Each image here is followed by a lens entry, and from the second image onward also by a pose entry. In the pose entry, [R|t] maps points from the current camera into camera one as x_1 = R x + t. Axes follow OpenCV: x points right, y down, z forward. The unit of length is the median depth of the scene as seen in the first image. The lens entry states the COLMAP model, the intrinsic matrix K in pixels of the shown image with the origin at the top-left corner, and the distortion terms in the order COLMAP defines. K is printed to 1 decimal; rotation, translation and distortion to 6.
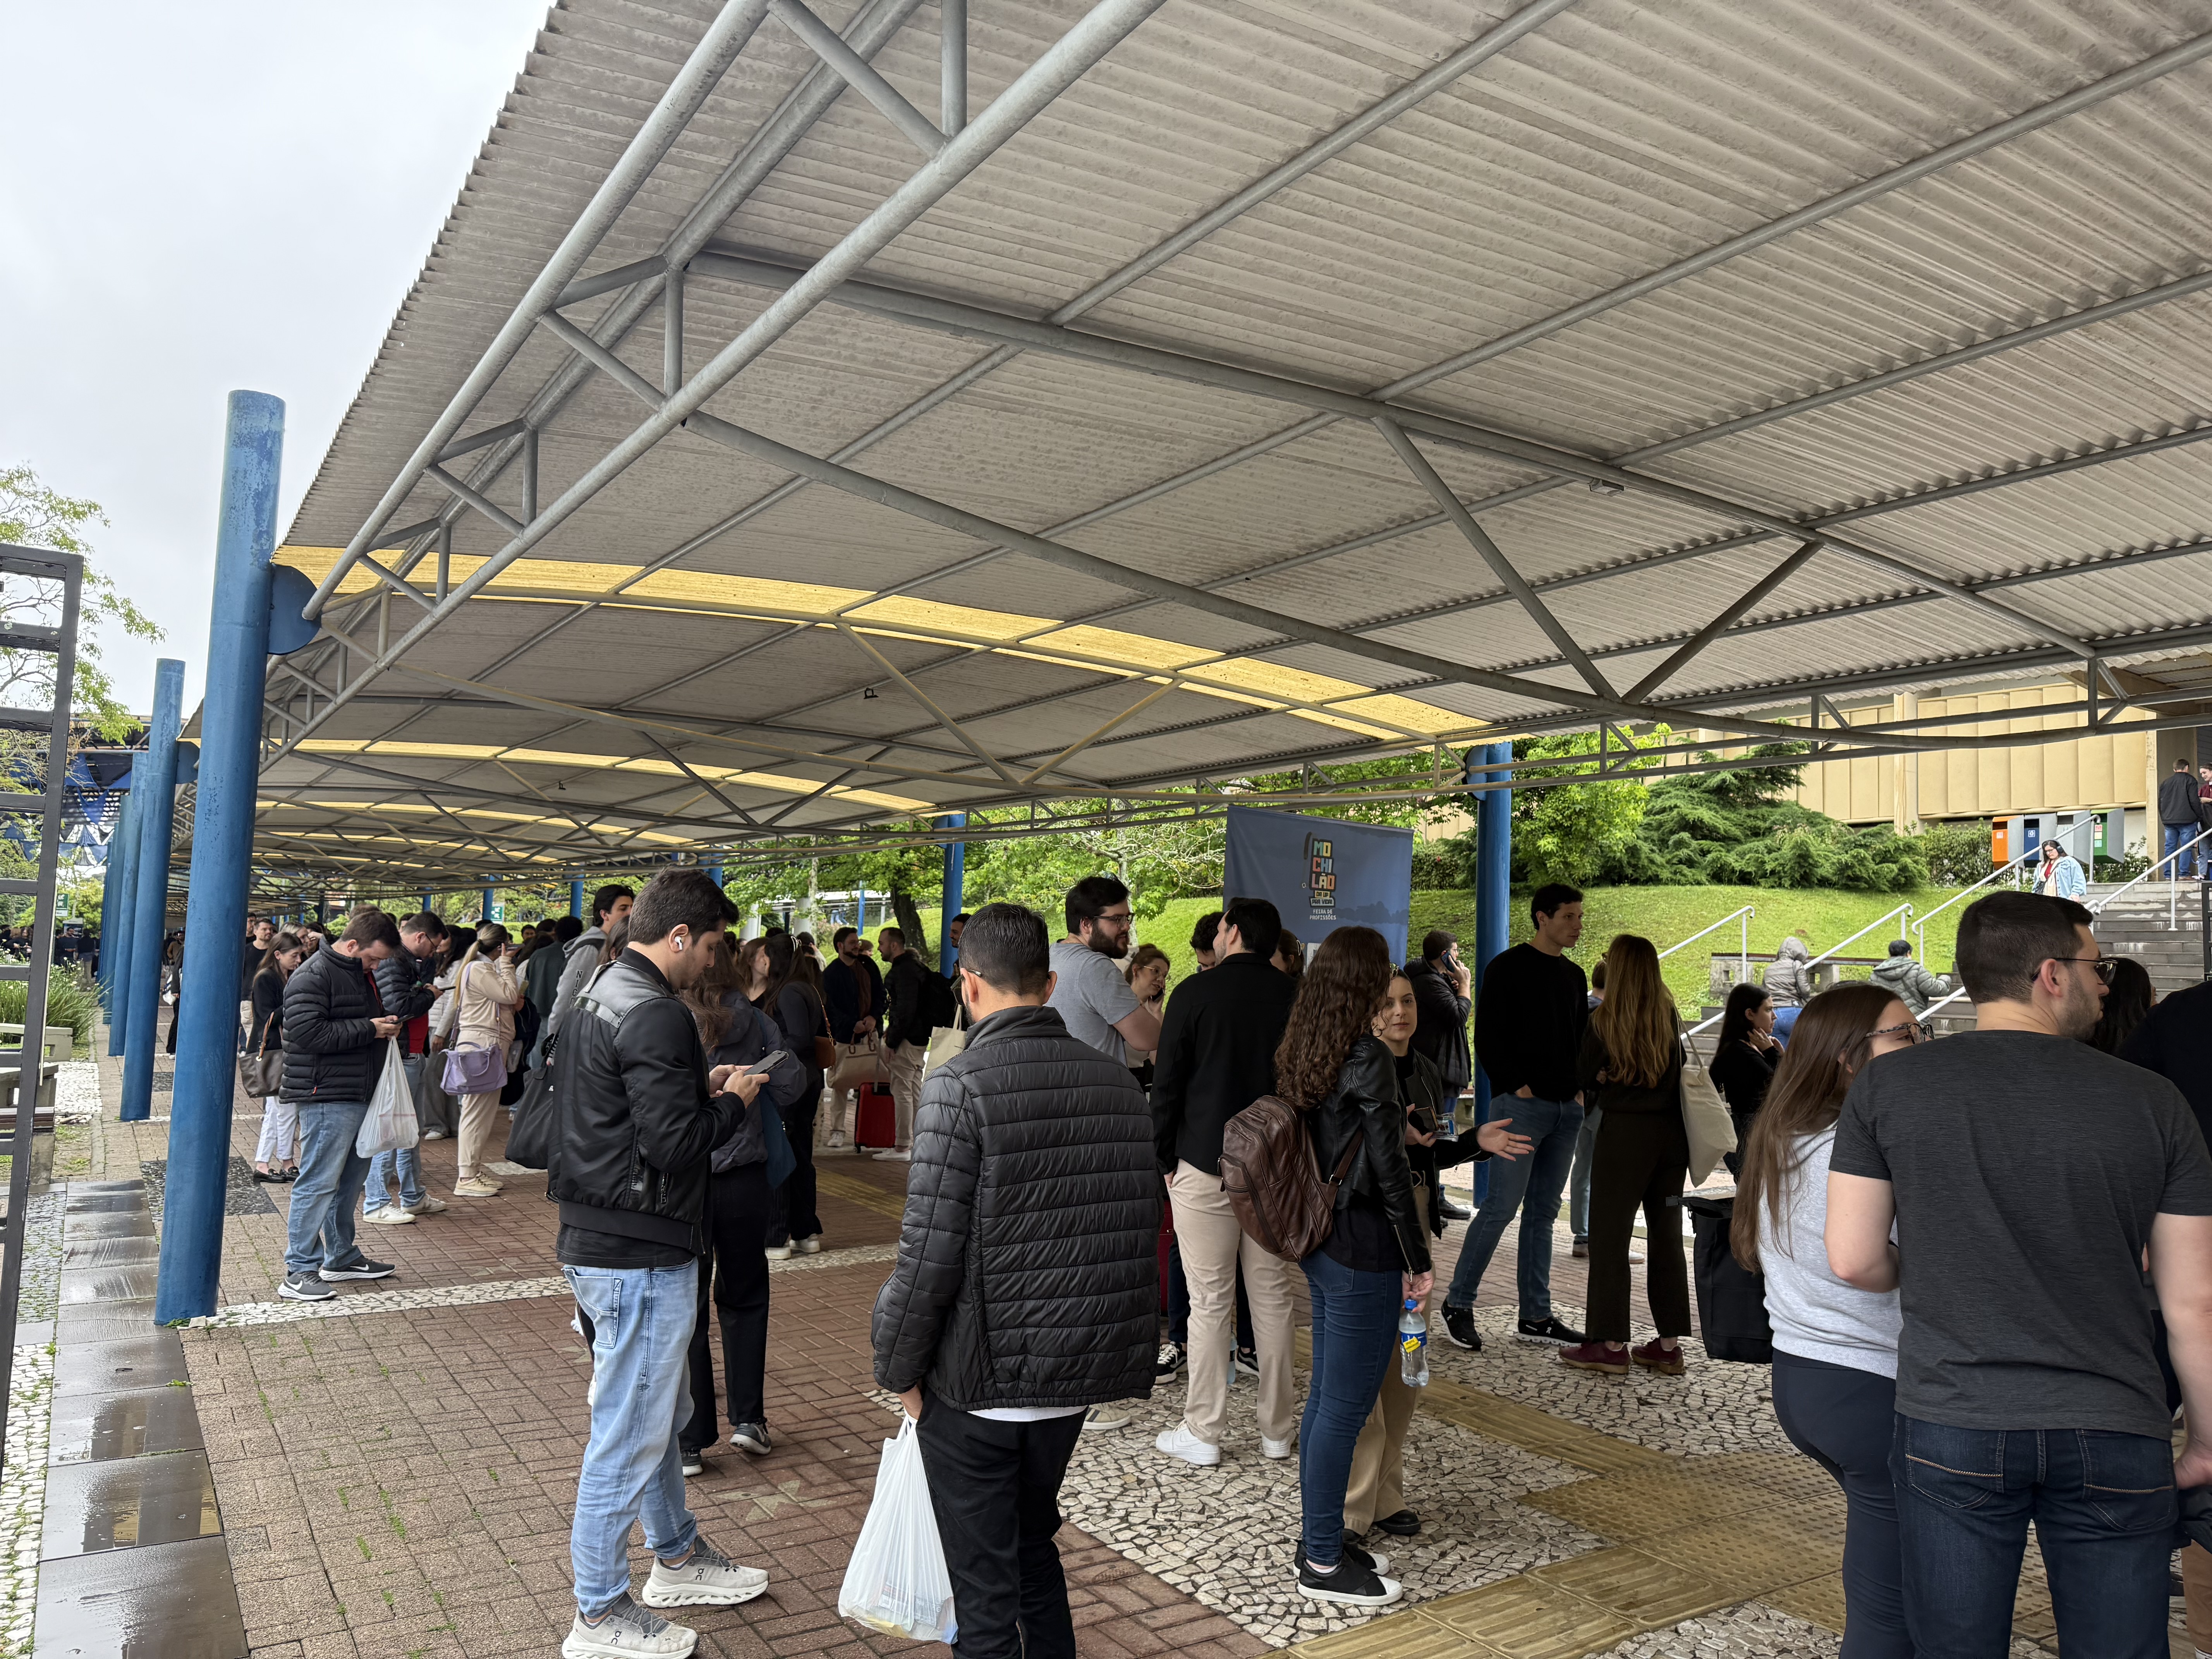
lens RADIAL K [[1520.8, 0, 1086.4], [0, 1520.8, 819.5], [0, 0, 1]] dist [0.007375, -0.014735]
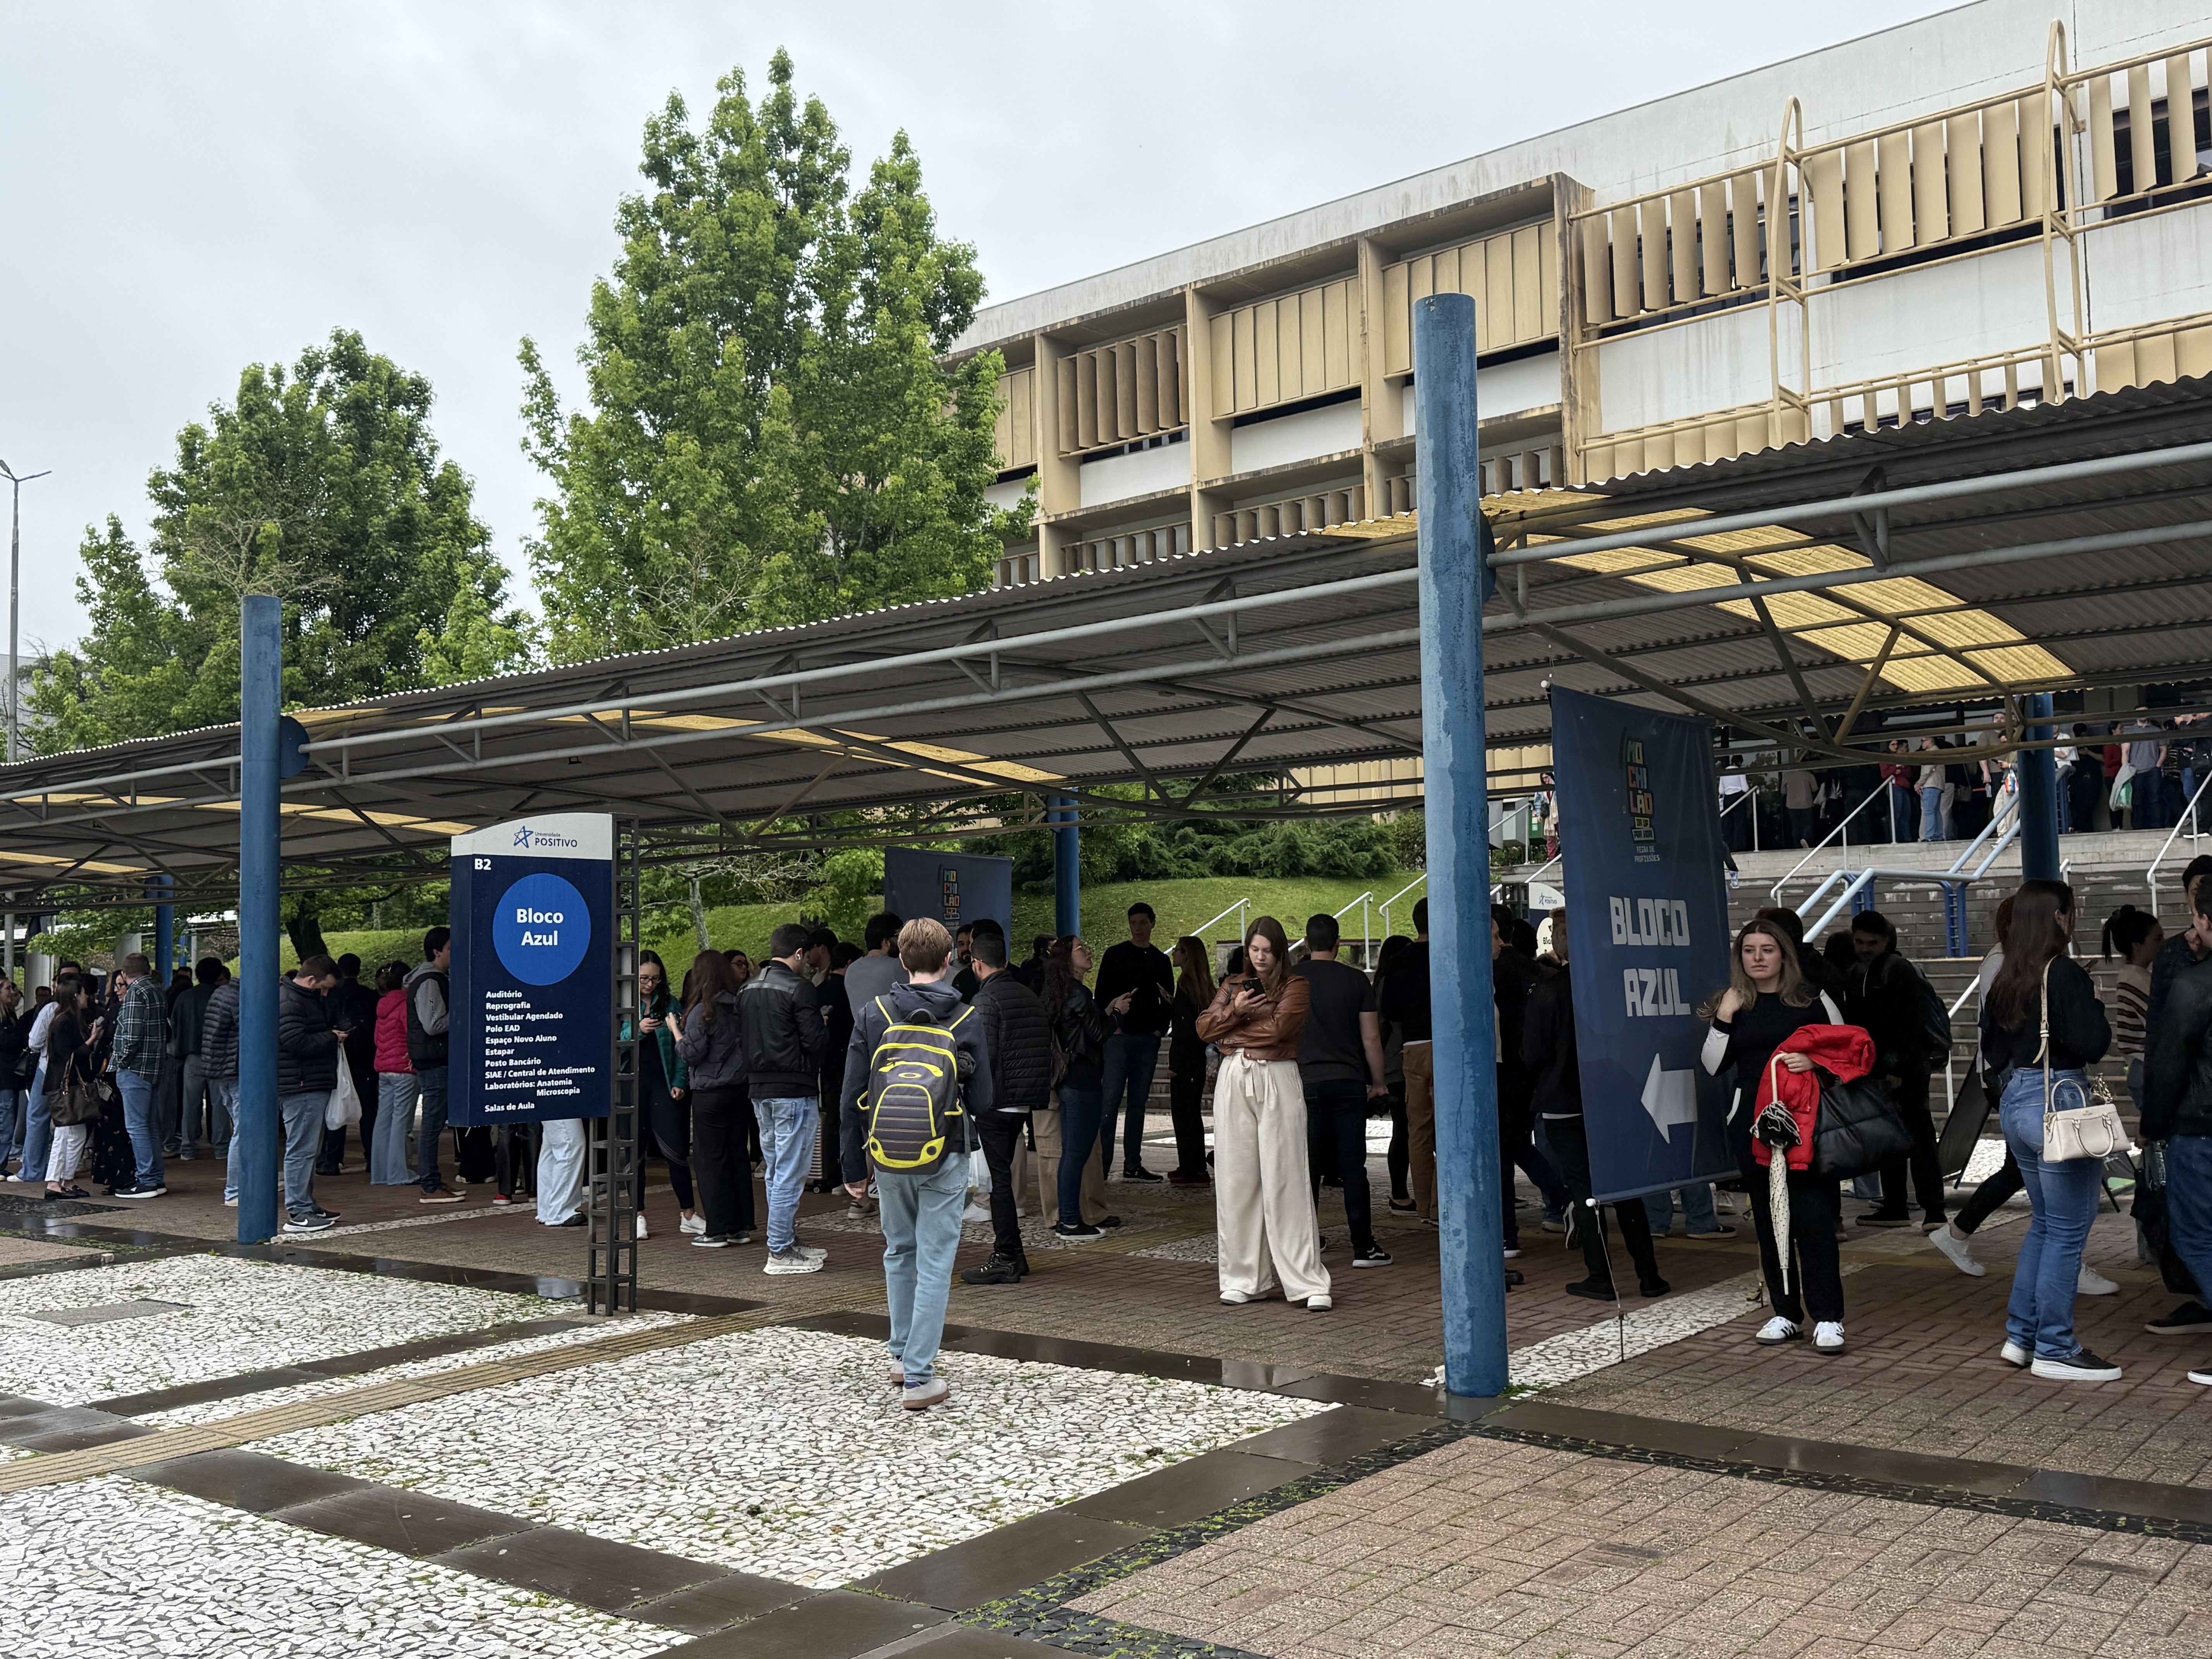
lens RADIAL K [[2015.6, 0, 1115.3], [0, 2015.6, 820.8], [0, 0, 1]] dist [0.003280, 0.000000]
pose [[0.941033, -0.024493, 0.337428, -0.224510], [0.018536, 0.999610, 0.020866, -0.046901], [-0.337808, -0.013381, 0.941120, -0.527294]]
